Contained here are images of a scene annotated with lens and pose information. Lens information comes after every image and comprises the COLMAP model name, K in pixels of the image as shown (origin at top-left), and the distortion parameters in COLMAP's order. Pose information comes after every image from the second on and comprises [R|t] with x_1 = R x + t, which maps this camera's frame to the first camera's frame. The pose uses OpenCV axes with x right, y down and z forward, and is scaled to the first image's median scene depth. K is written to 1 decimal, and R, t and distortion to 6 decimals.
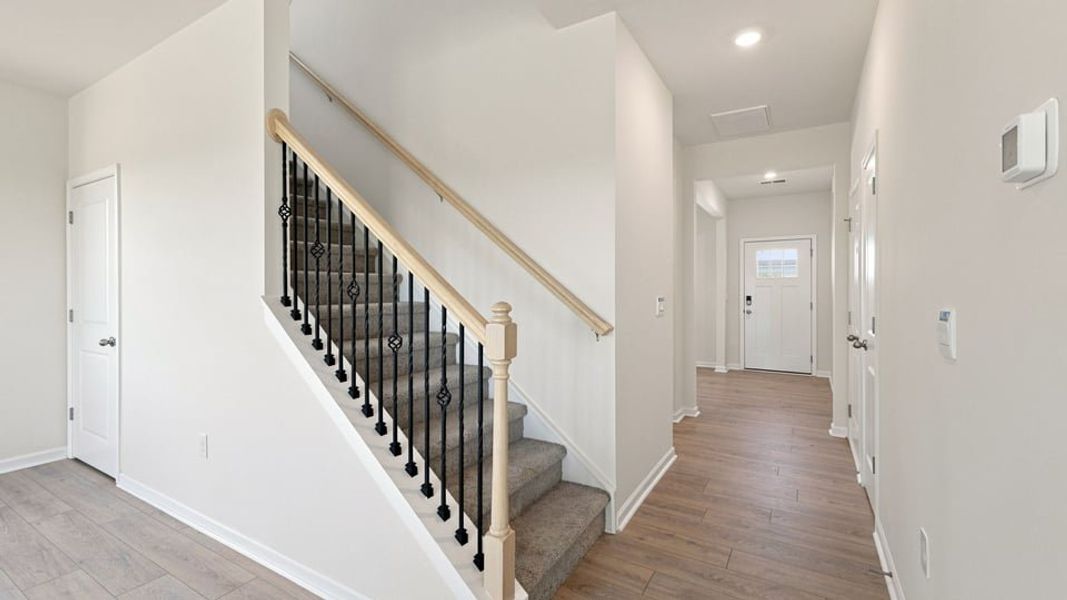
lens RADIAL K [[452.5, 0, 529.8], [0, 452.5, 289.2], [0, 0, 1]] dist [0.002884, 0.000132]
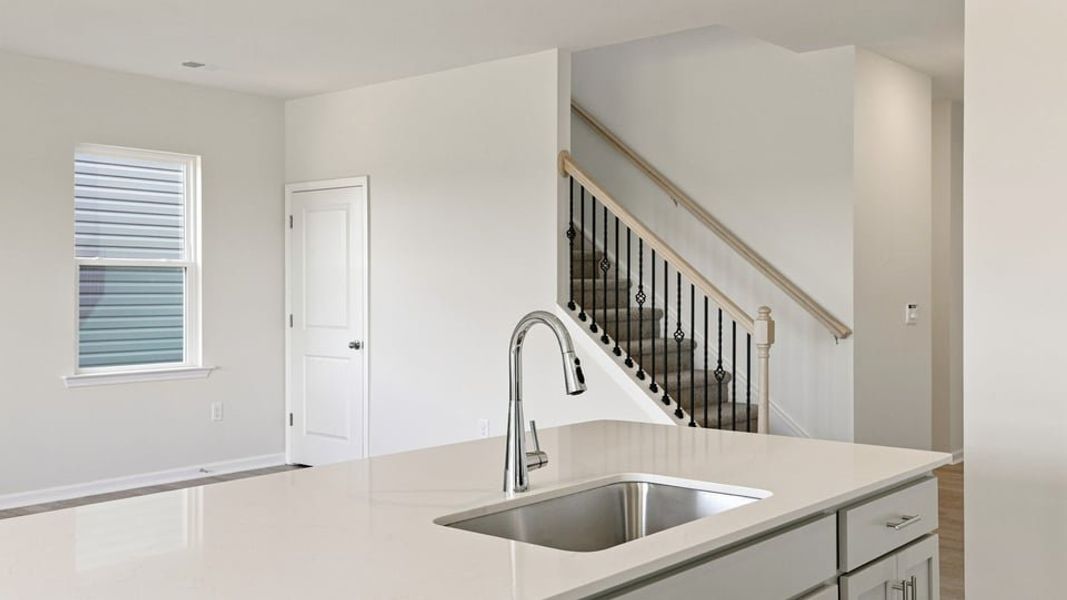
lens RADIAL K [[1005.2, 0, 533.5], [0, 1005.2, 300.0], [0, 0, 1]] dist [0.012386, 0.004725]
pose [[0.984746, 0.002484, -0.173978, -0.151883], [-0.000224, 0.999915, 0.013012, -0.023197], [0.173995, -0.012774, 0.984664, -1.551574]]
